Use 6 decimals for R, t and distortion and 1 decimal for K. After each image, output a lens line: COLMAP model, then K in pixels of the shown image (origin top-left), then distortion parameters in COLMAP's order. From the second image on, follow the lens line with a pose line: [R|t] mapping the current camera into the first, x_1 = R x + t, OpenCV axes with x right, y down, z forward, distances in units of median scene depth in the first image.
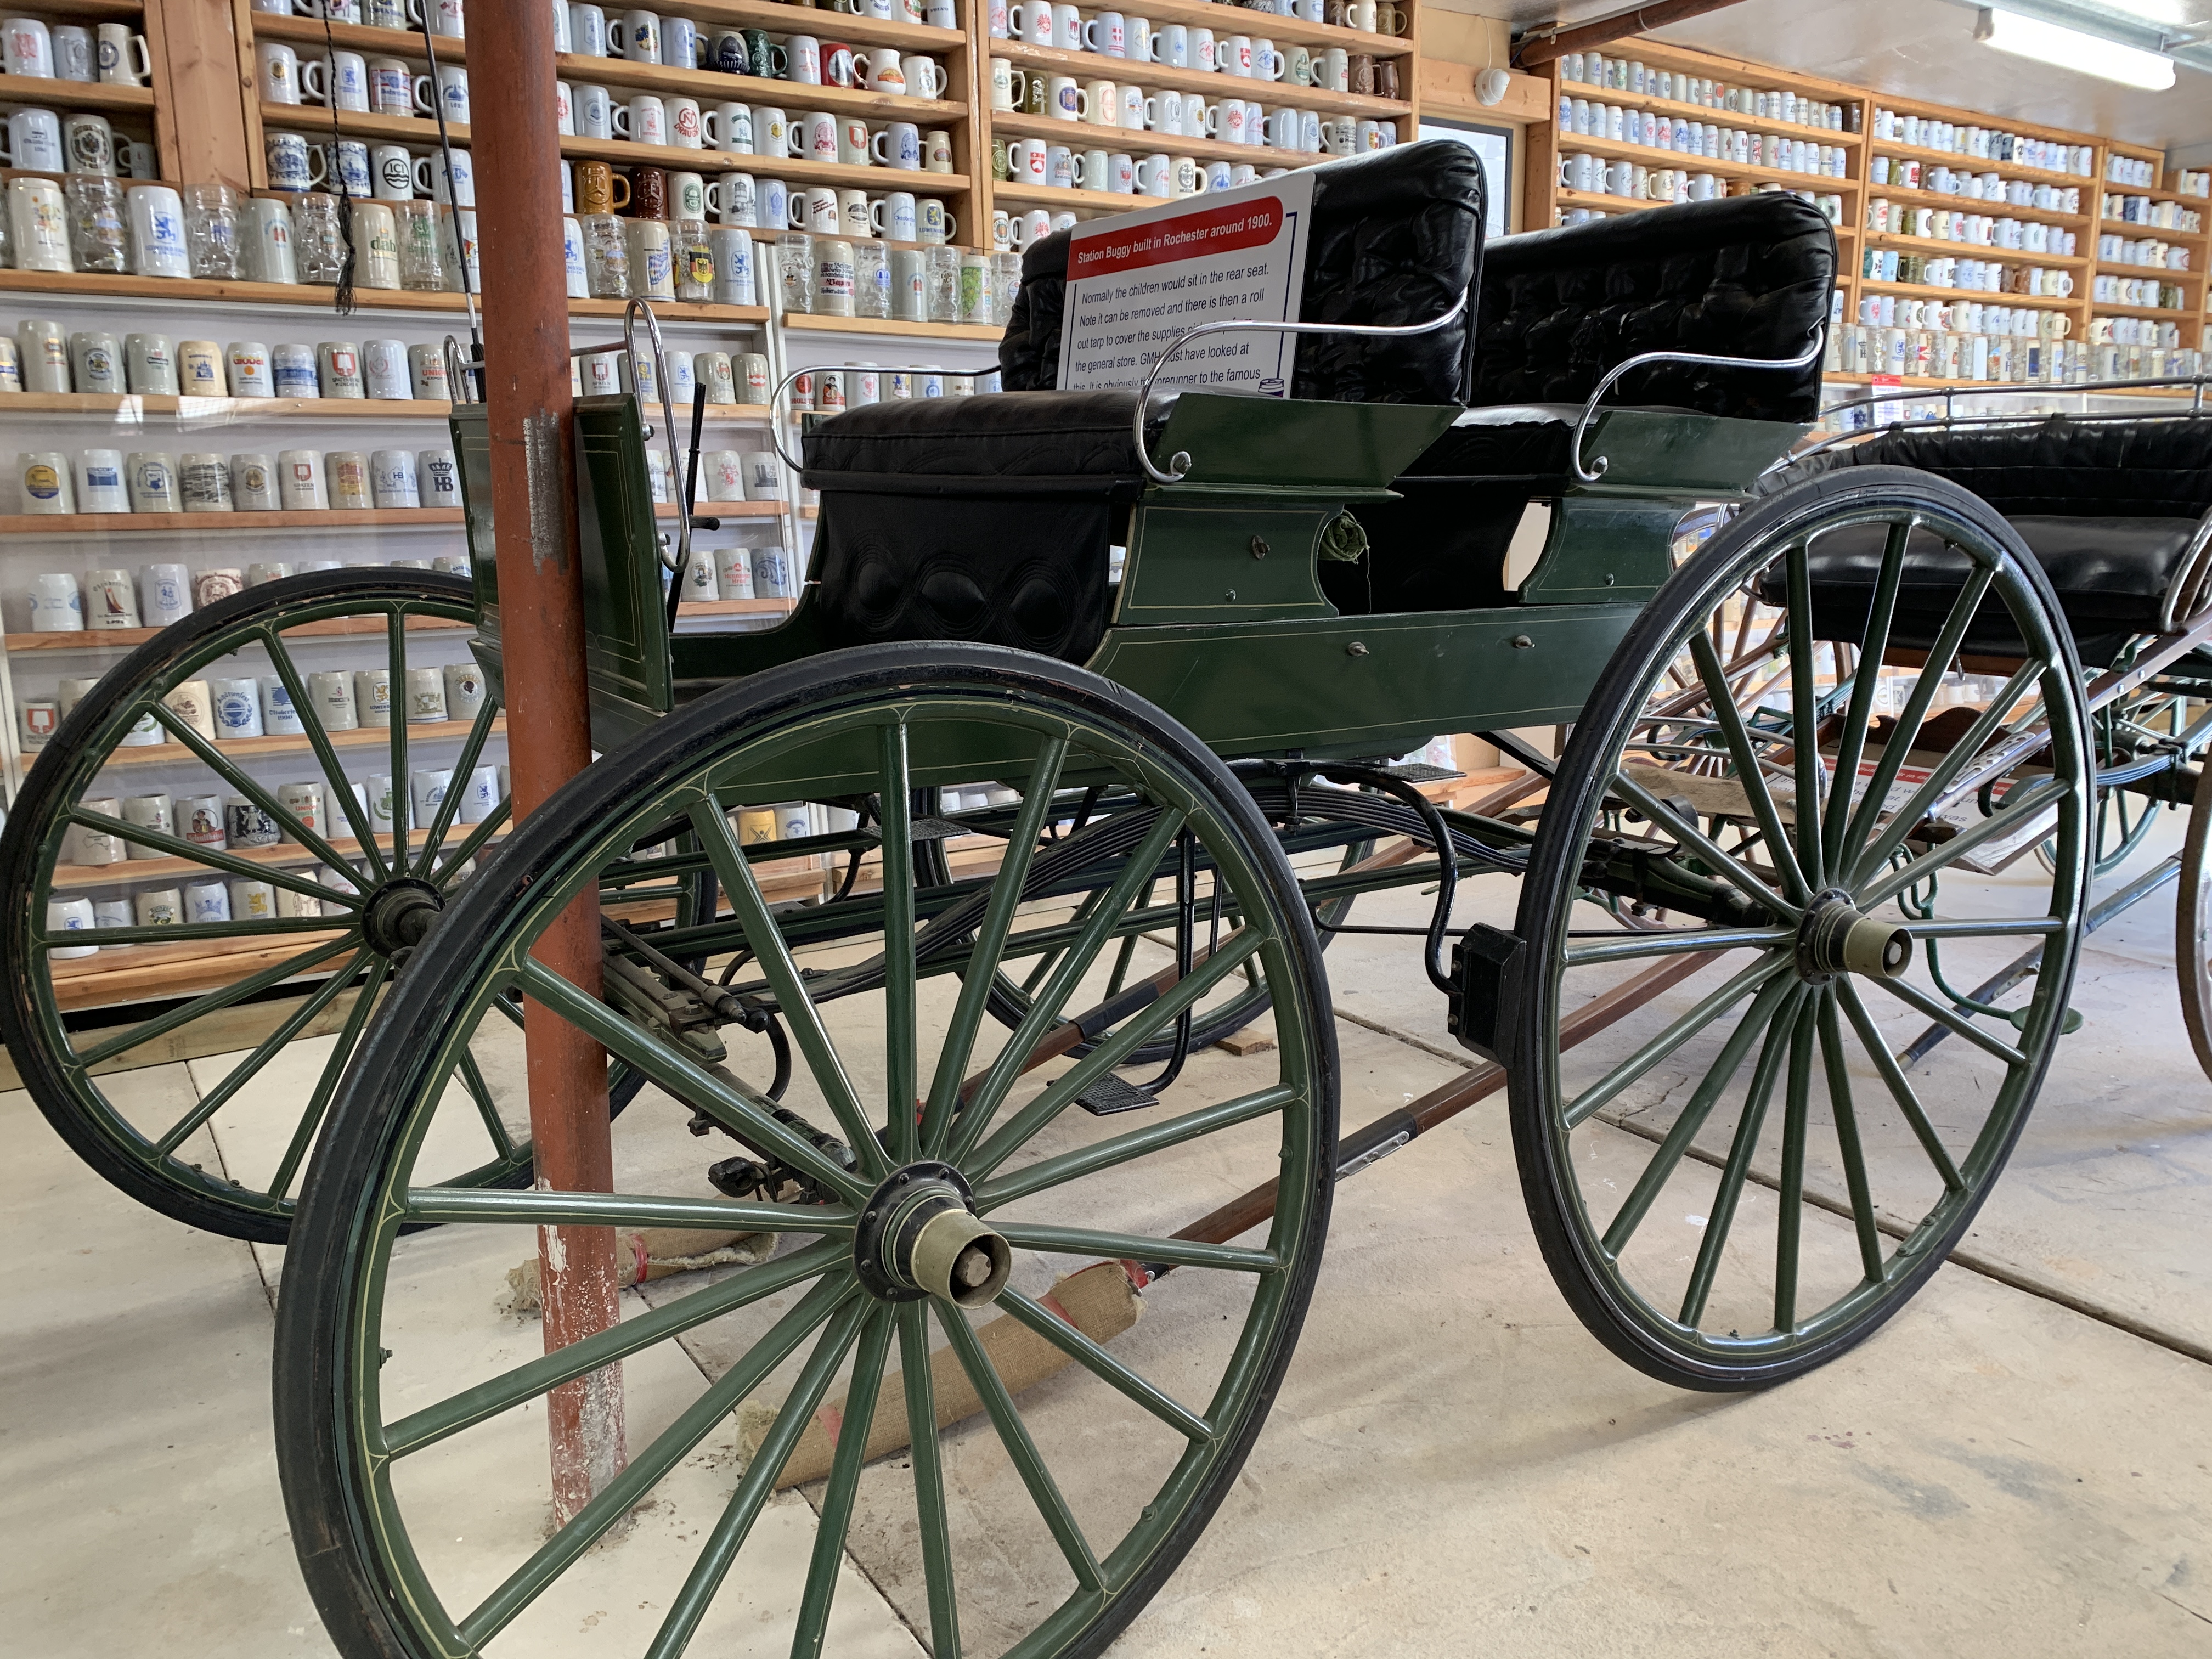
lens RADIAL K [[1657.4, 0, 1152.0], [0, 1657.4, 821.4], [0, 0, 1]] dist [0.030308, -0.015814]
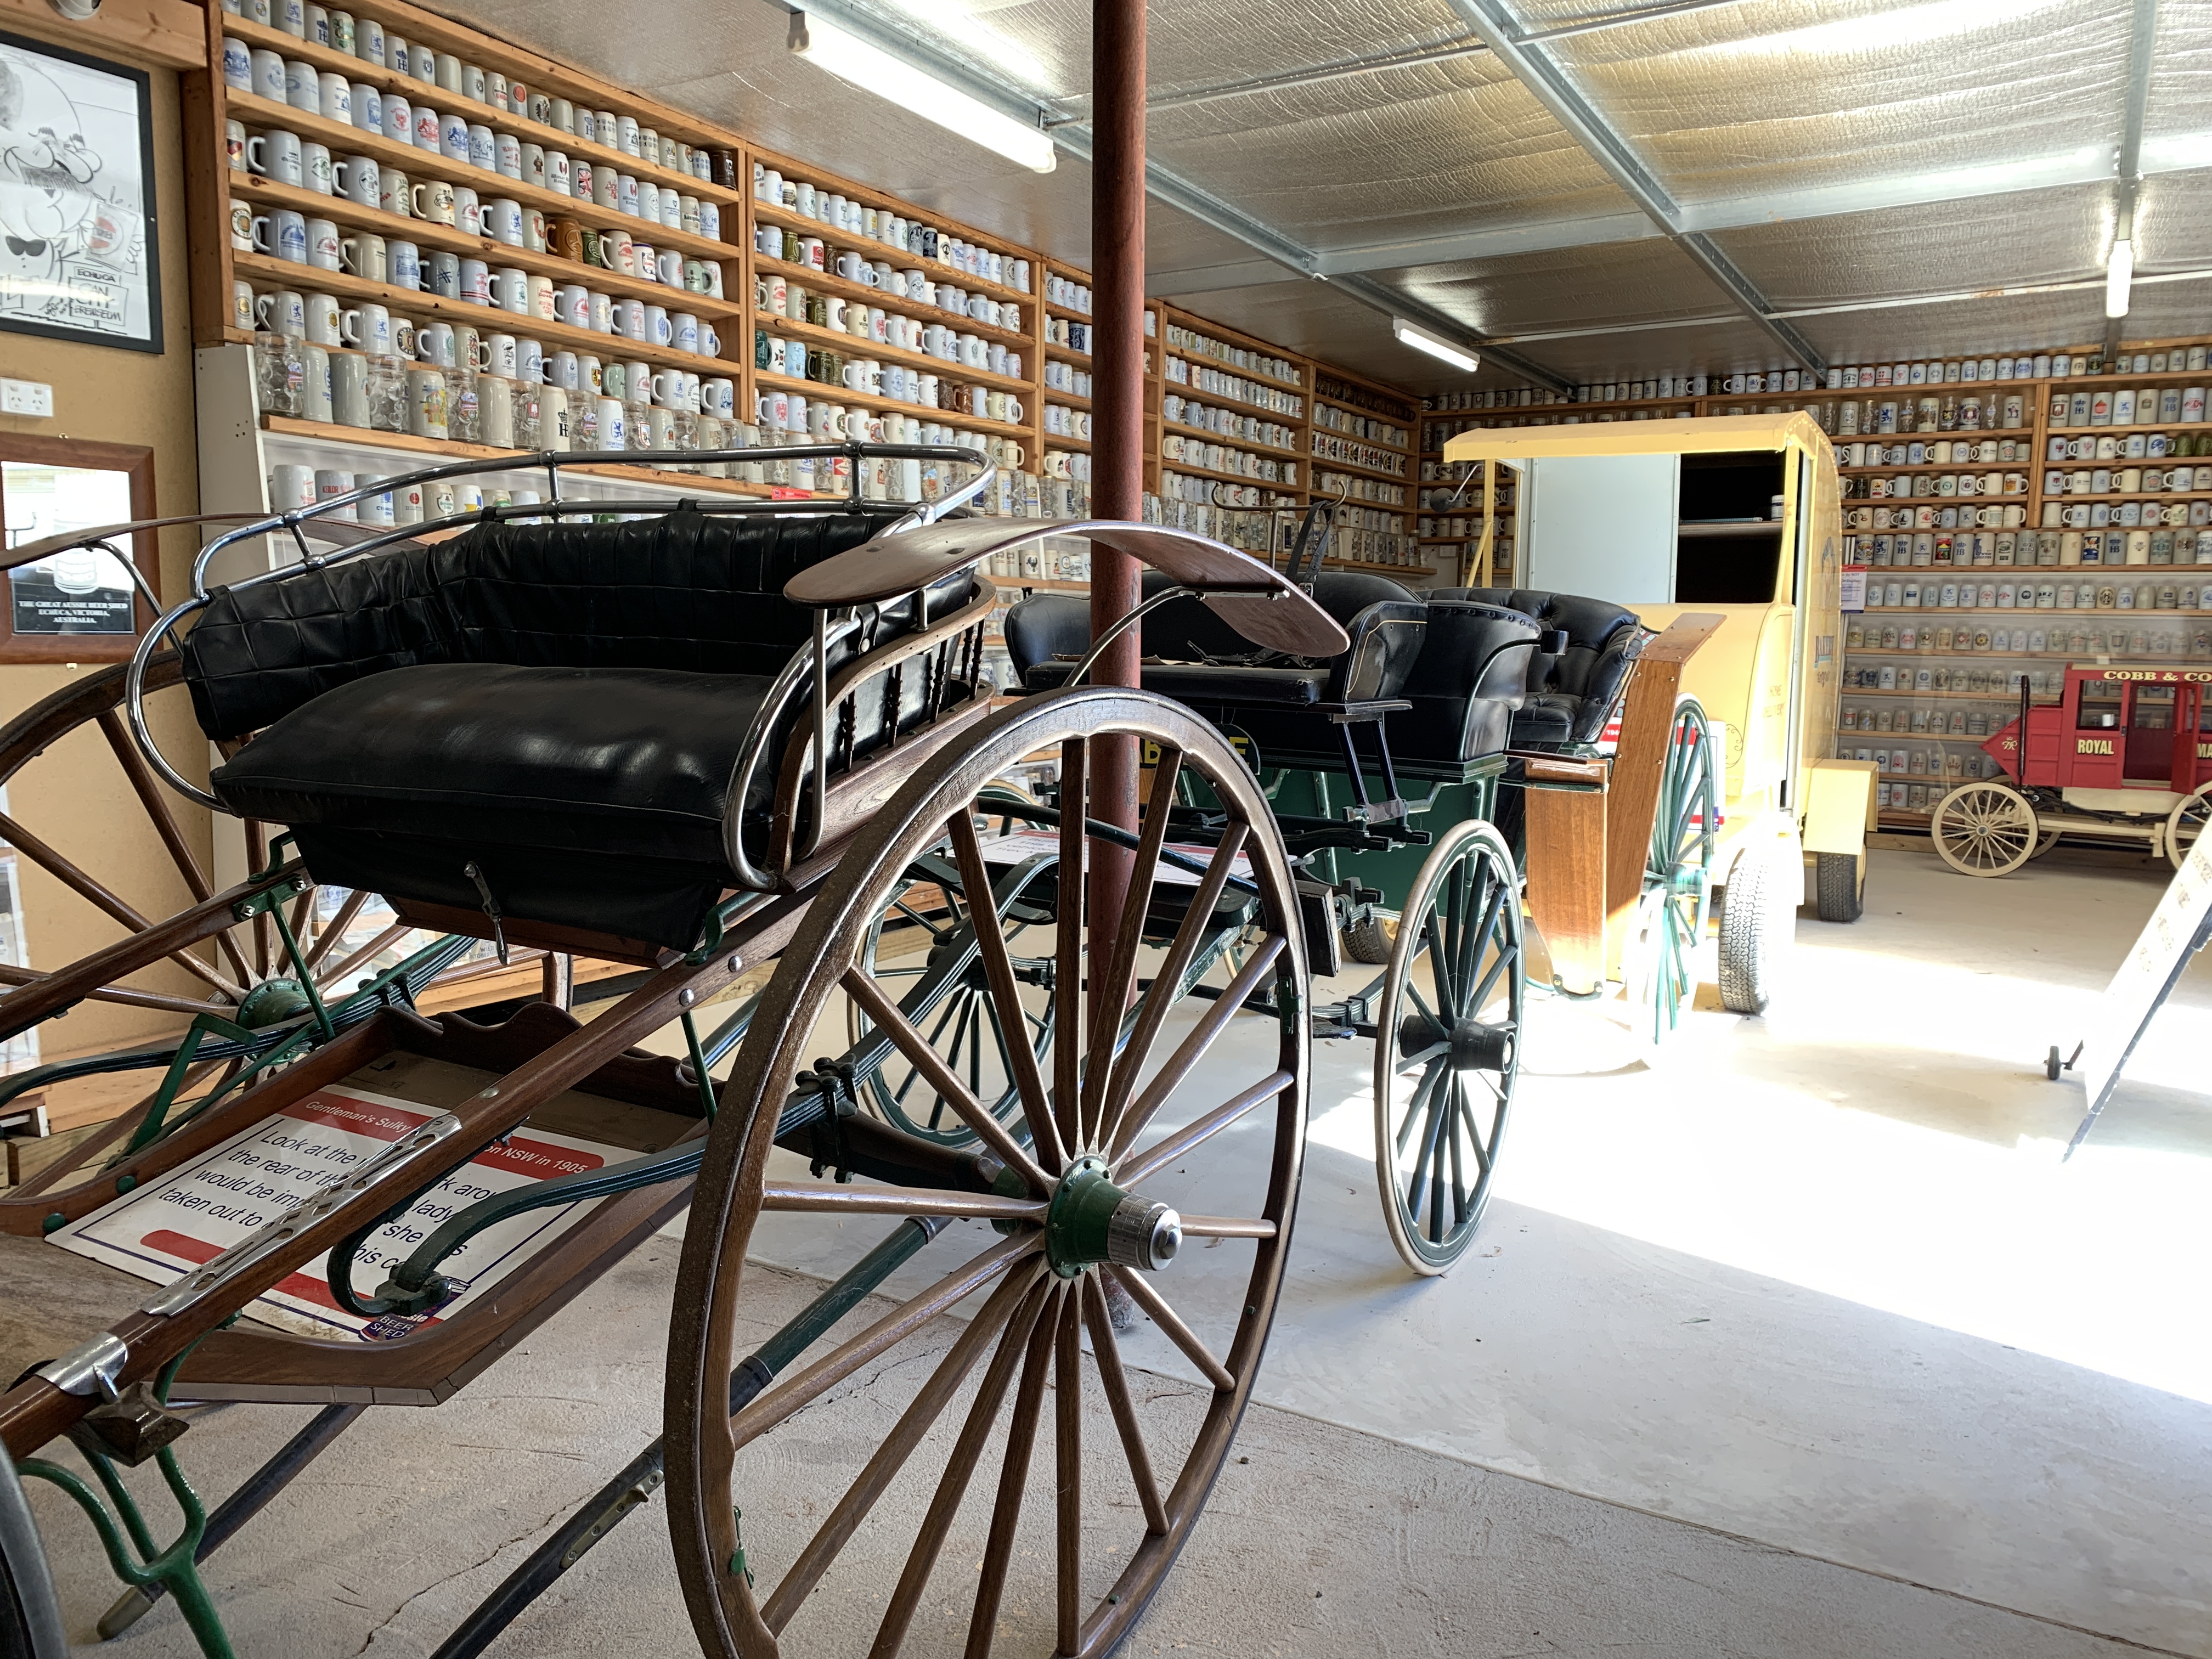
lens RADIAL K [[1657.4, 0, 1128.3], [0, 1657.4, 830.3], [0, 0, 1]] dist [0.030308, -0.015814]
pose [[0.895334, -0.028348, 0.444493, 0.242860], [0.061654, 0.996253, -0.060652, -0.047820], [-0.441108, 0.081708, 0.893727, 0.241388]]
